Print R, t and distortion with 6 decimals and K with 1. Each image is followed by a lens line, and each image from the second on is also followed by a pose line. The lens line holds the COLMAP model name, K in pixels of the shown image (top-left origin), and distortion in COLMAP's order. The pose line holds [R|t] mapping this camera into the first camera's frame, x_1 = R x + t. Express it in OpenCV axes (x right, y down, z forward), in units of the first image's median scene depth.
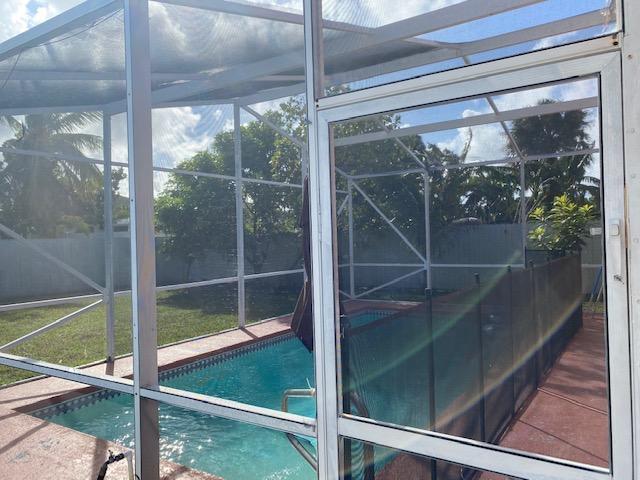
lens RADIAL K [[488.3, 0, 320.0], [0, 488.3, 240.0], [0, 0, 1]] dist [0.008563, -0.004960]
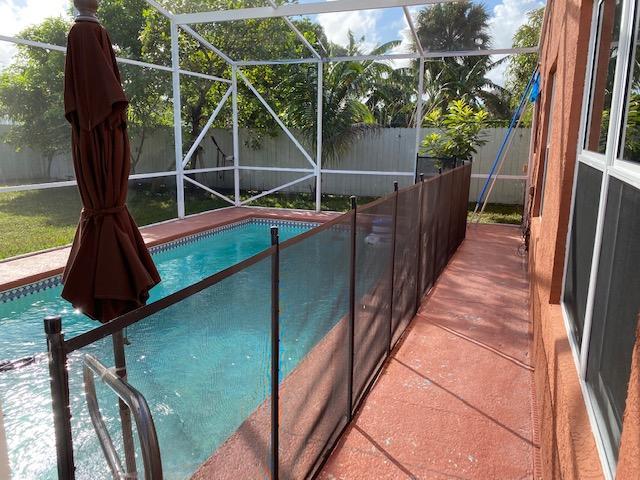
lens RADIAL K [[481.3, 0, 328.1], [0, 481.3, 241.9], [0, 0, 1]] dist [0.039206, -0.004264]
pose [[0.976643, -0.007972, 0.214721, 0.043546], [-0.037375, 0.977775, 0.206301, -0.004882], [-0.211593, -0.209507, 0.954639, 0.099522]]
